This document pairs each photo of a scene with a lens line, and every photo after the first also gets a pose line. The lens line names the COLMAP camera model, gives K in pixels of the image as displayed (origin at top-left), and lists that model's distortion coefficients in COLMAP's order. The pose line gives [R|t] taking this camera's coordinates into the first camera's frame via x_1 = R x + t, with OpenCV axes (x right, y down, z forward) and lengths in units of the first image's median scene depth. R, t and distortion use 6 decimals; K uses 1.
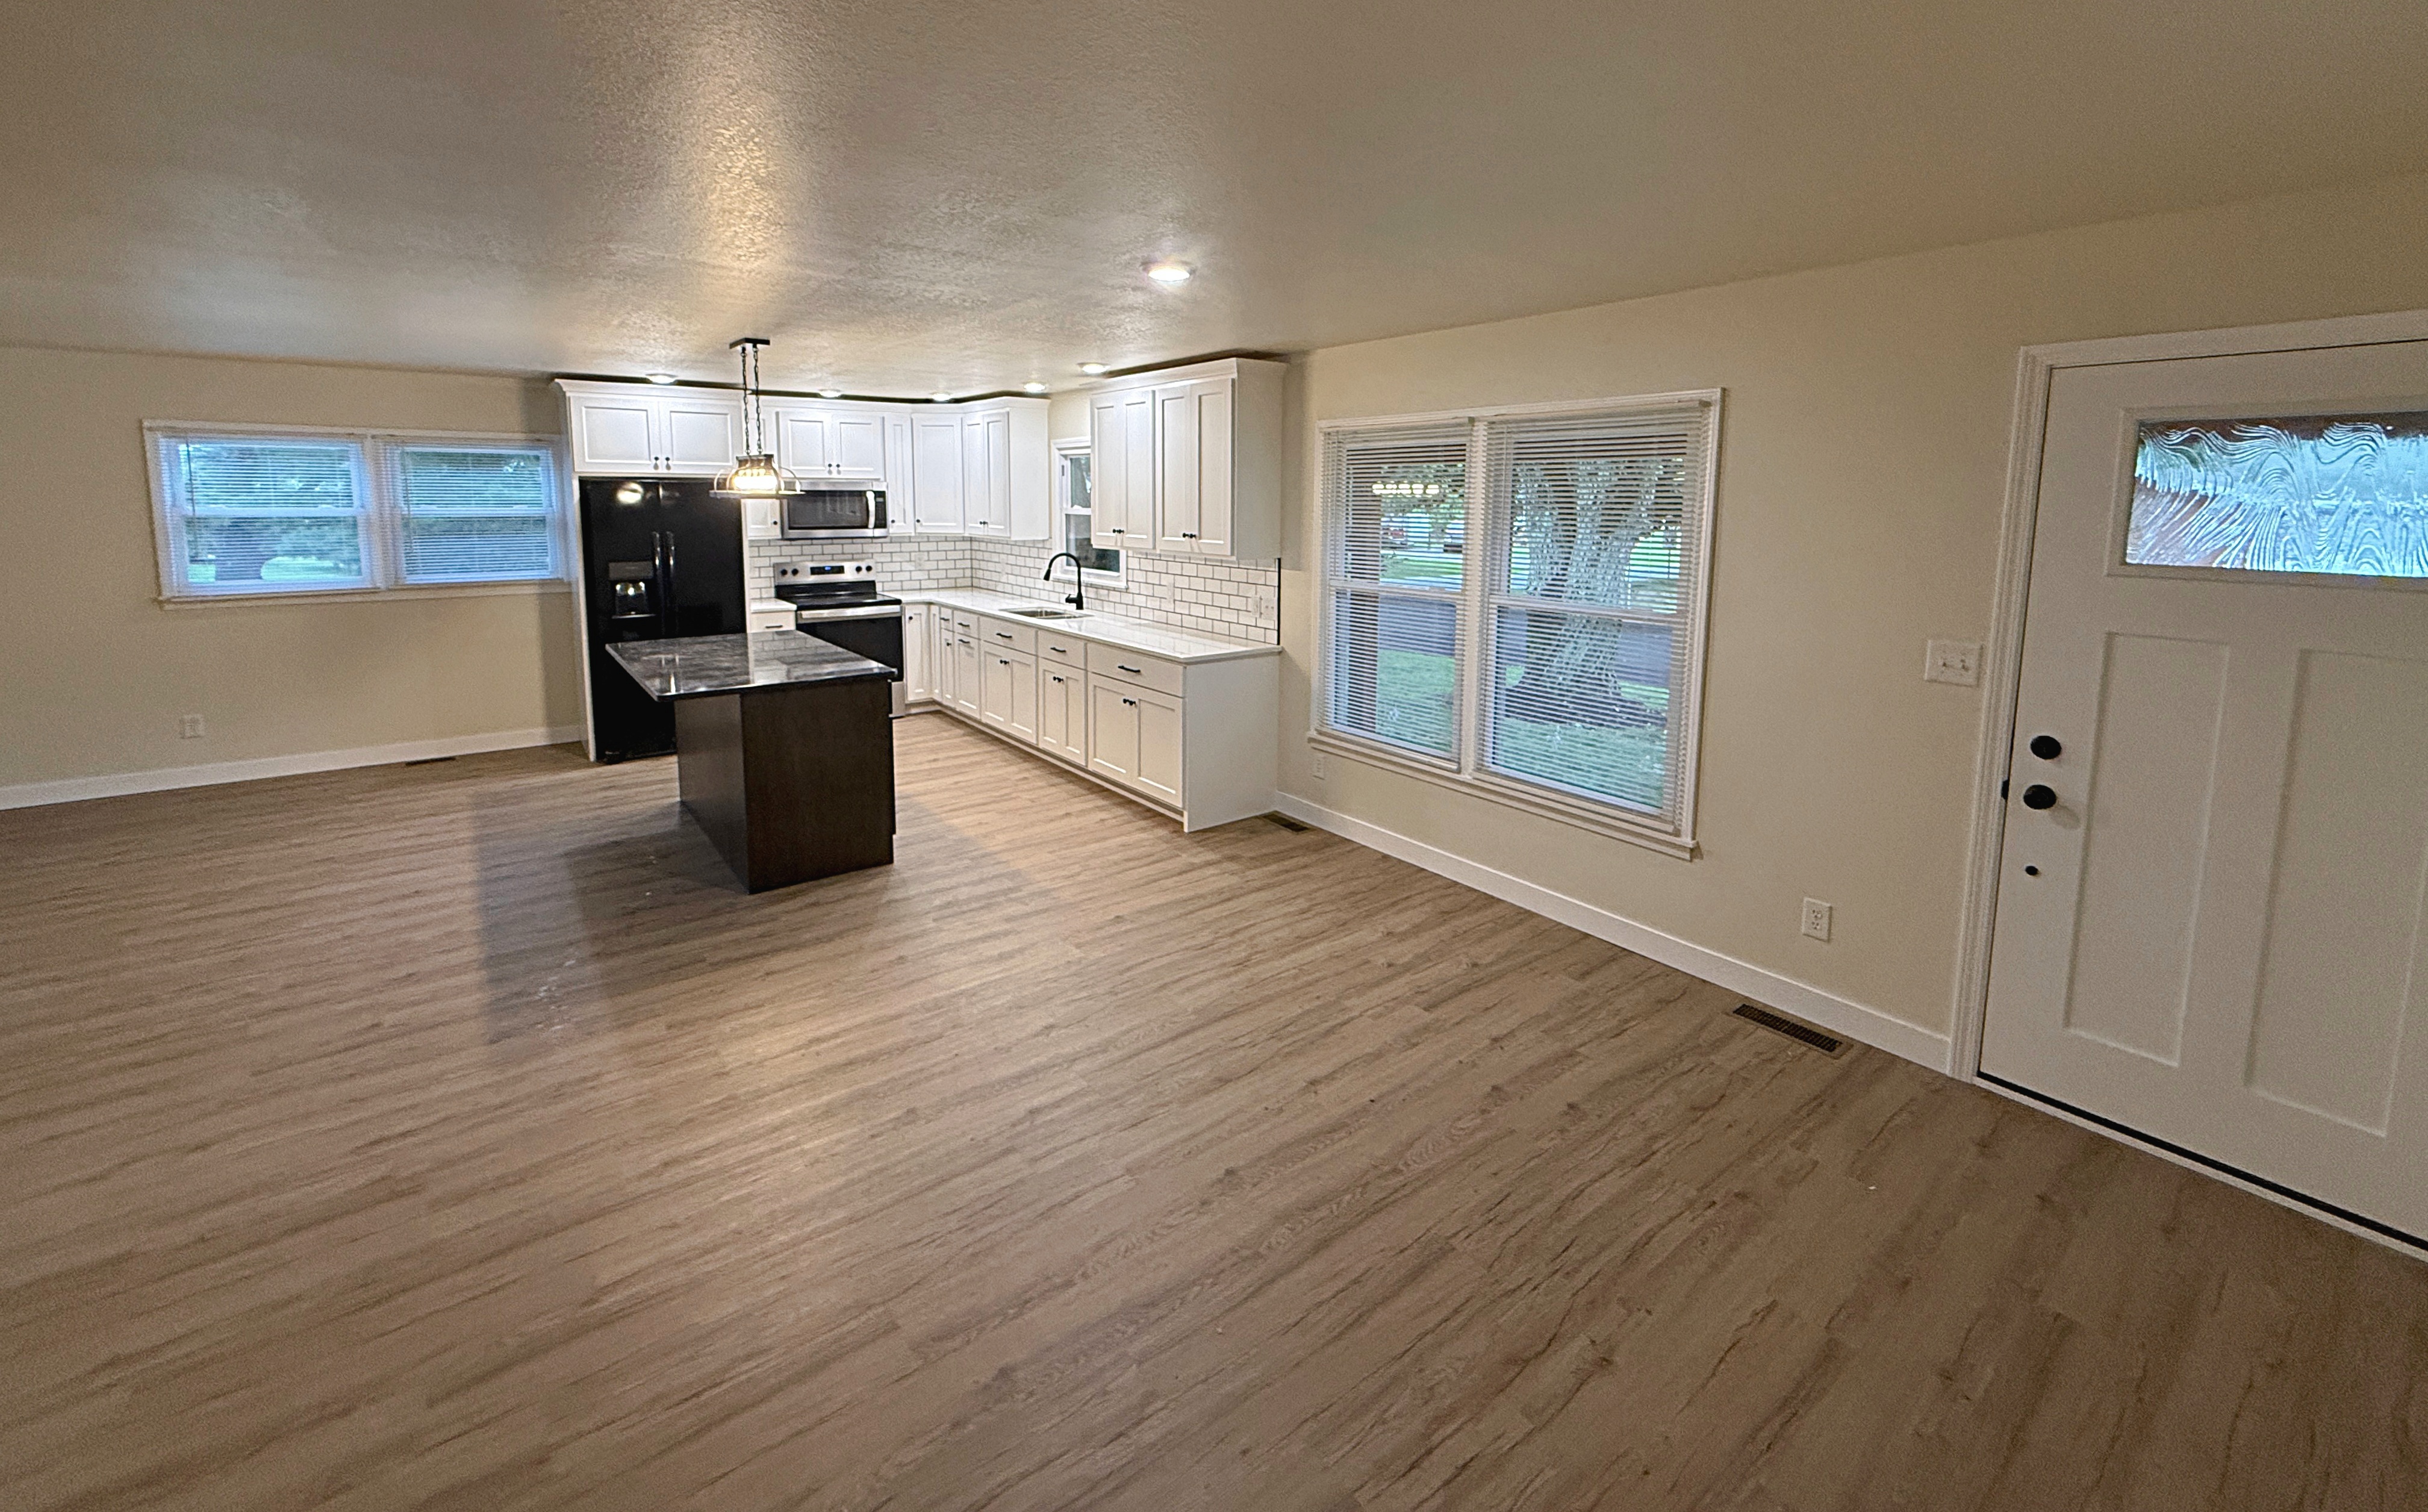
lens RADIAL K [[981.5, 0, 1204.4], [0, 981.5, 600.4], [0, 0, 1]] dist [-0.000159, -0.000020]
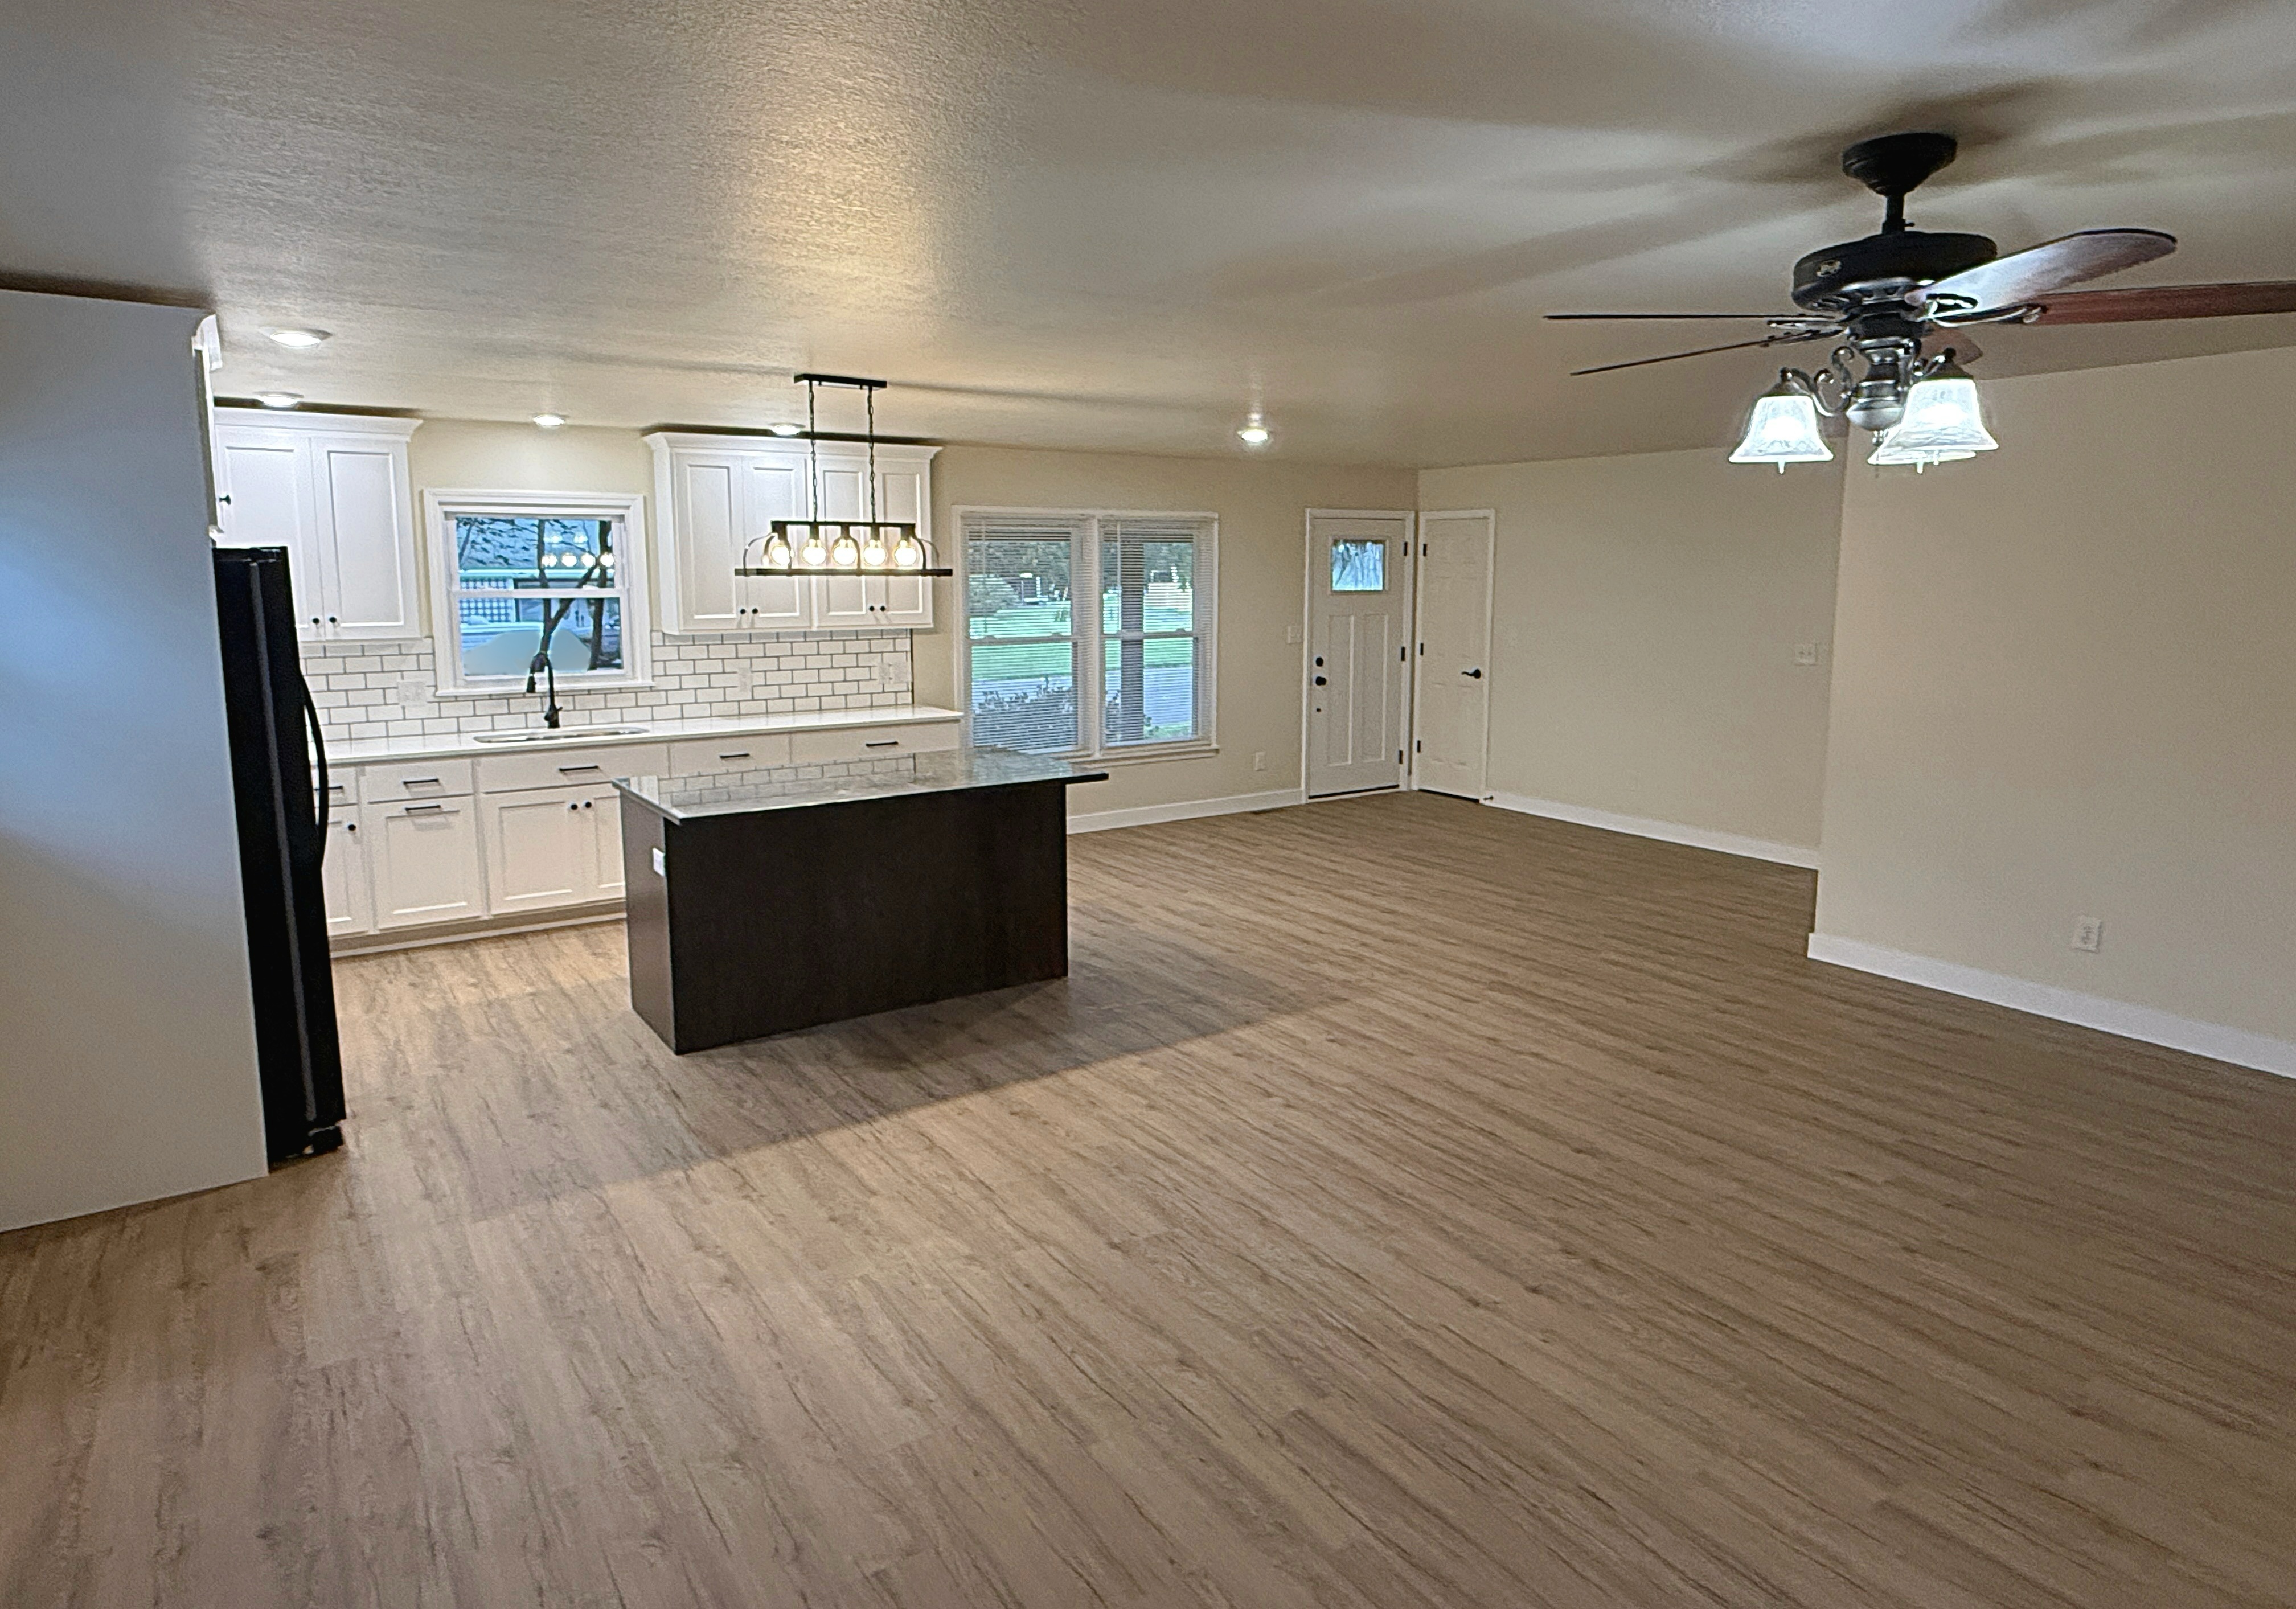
lens RADIAL K [[1327.7, 0, 1134.8], [0, 1327.7, 744.1], [0, 0, 1]] dist [-0.001049, 0.003213]
pose [[0.055555, -0.137291, 0.988972, -1.164603], [0.110382, 0.985274, 0.130577, -0.065078], [-0.992335, 0.101910, 0.069891, 0.541647]]
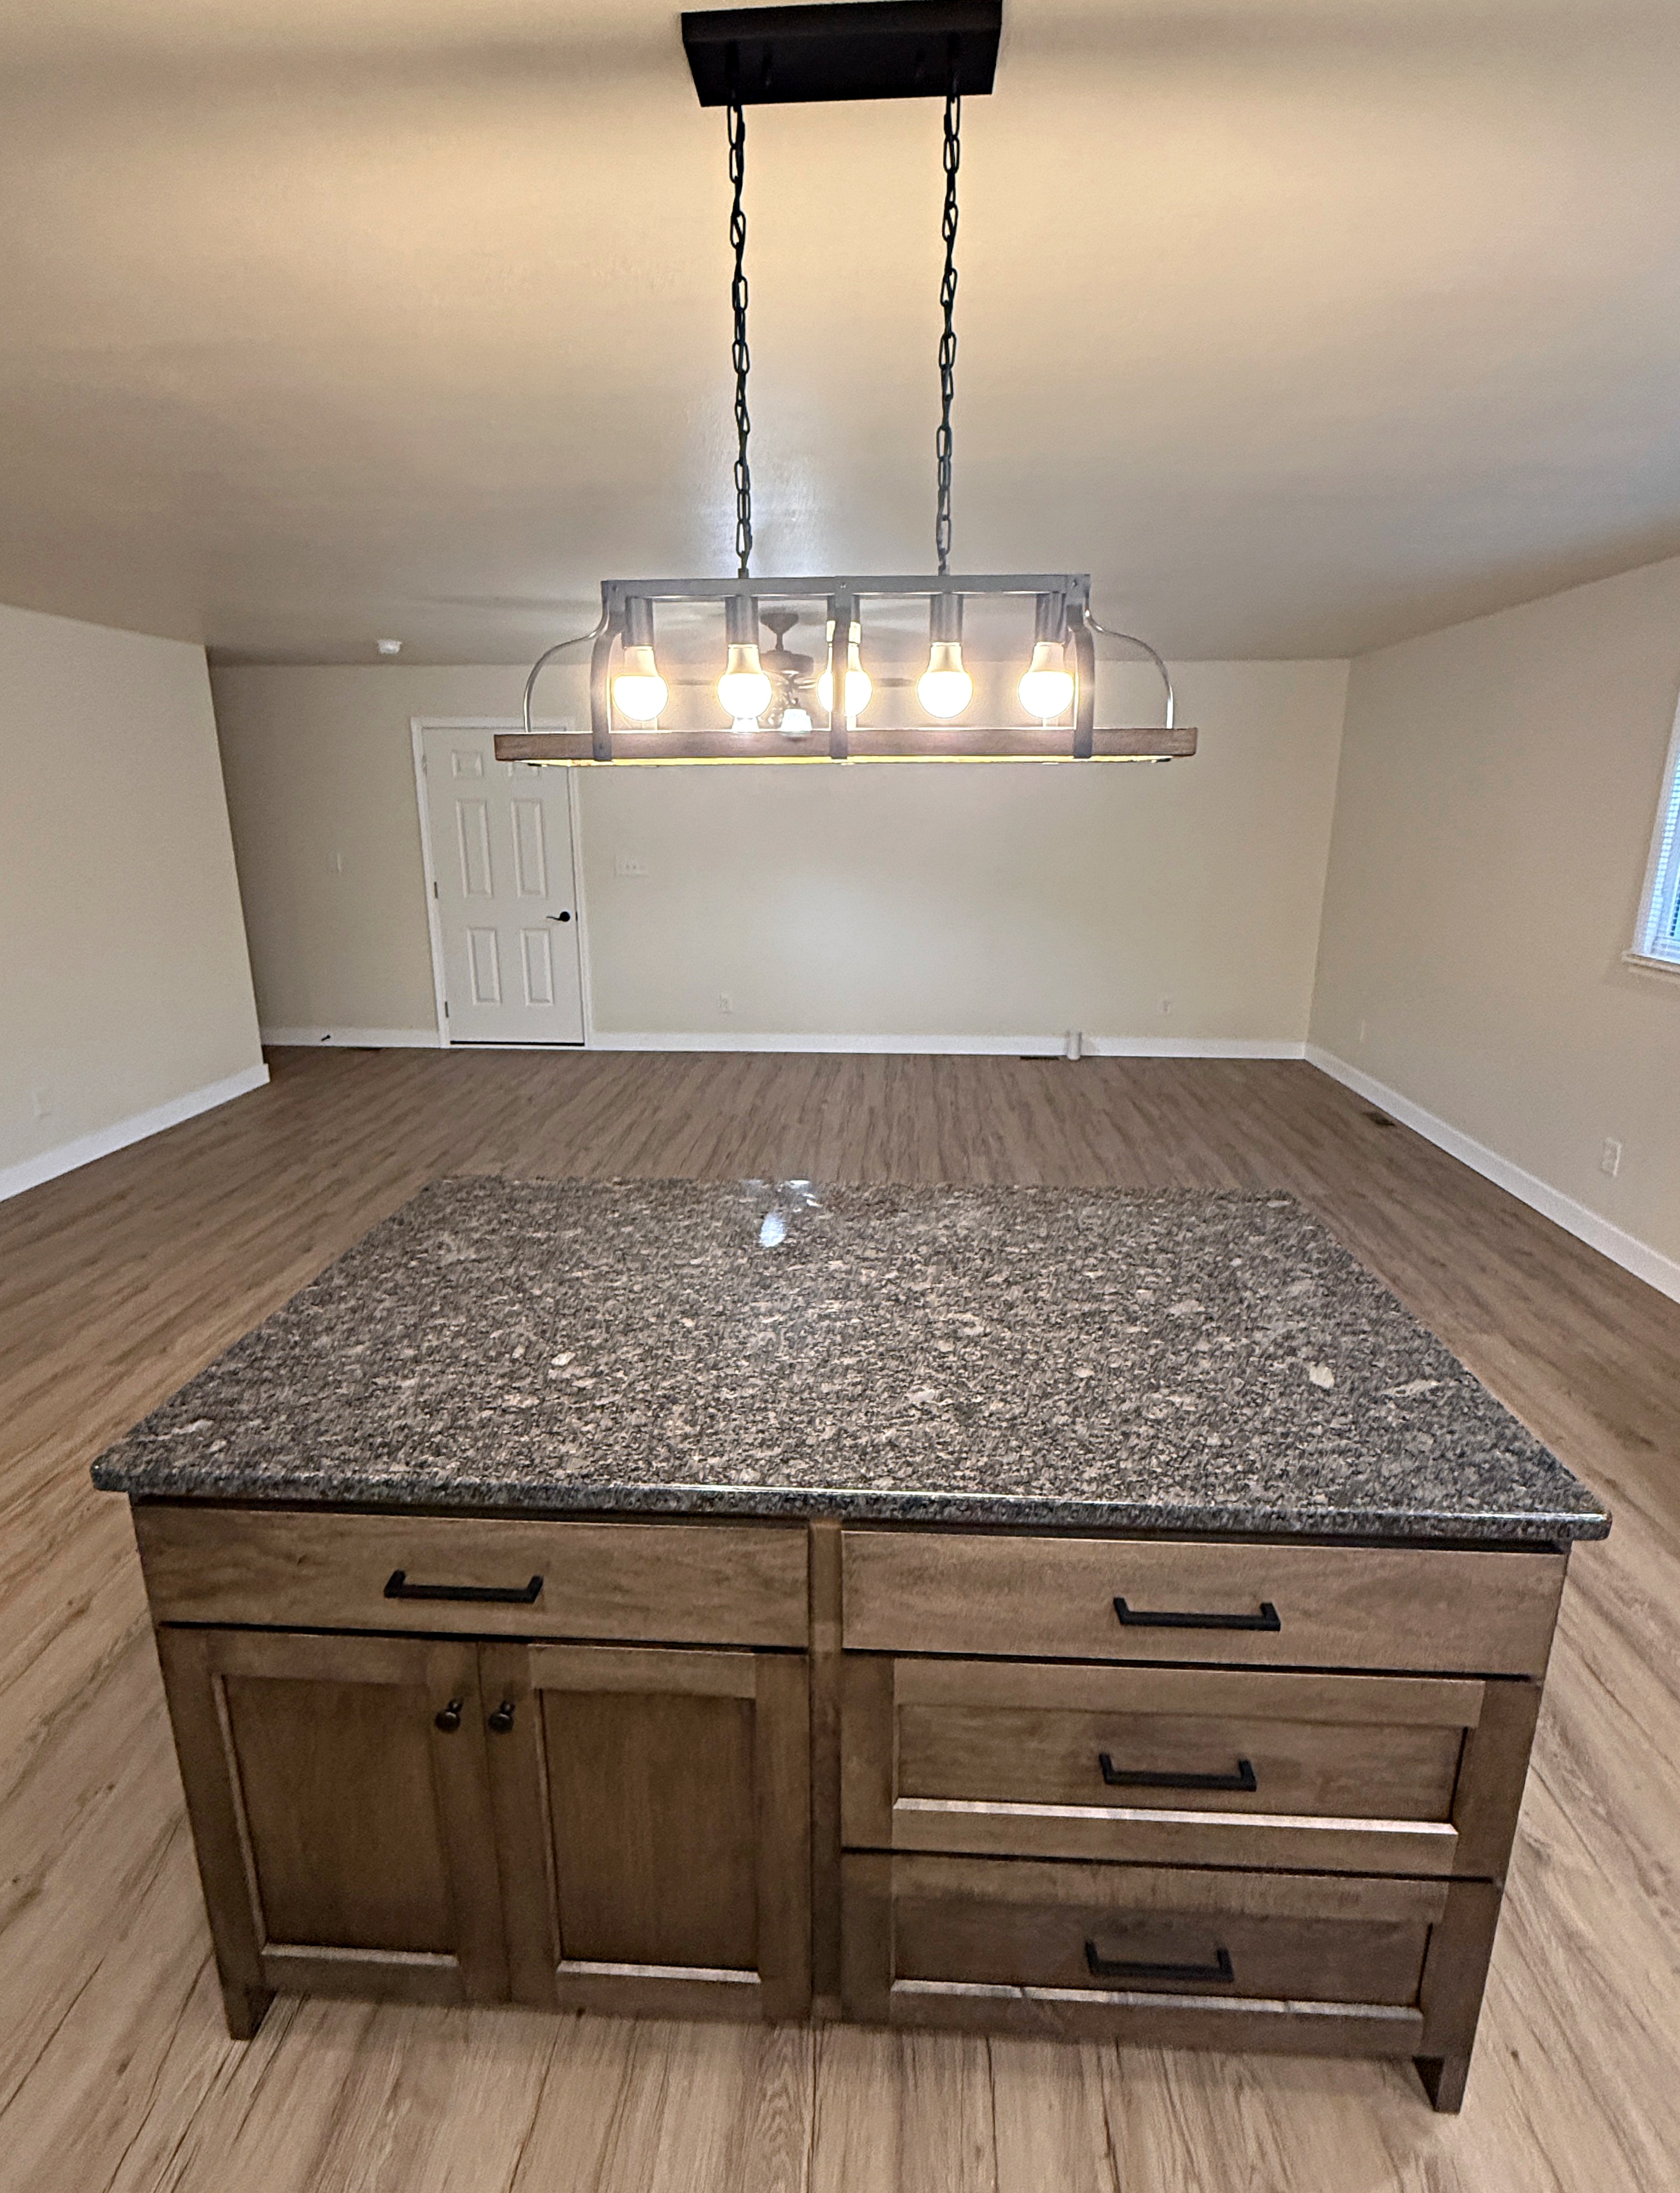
lens RADIAL K [[1053.6, 0, 840.0], [0, 1053.6, 1068.9], [0, 0, 1]] dist [0.003601, -0.000755]
pose [[-0.644958, 0.184039, -0.741727, -0.182948], [-0.087082, 0.946549, 0.310582, -0.086972], [0.759240, 0.264903, -0.594458, 0.903159]]
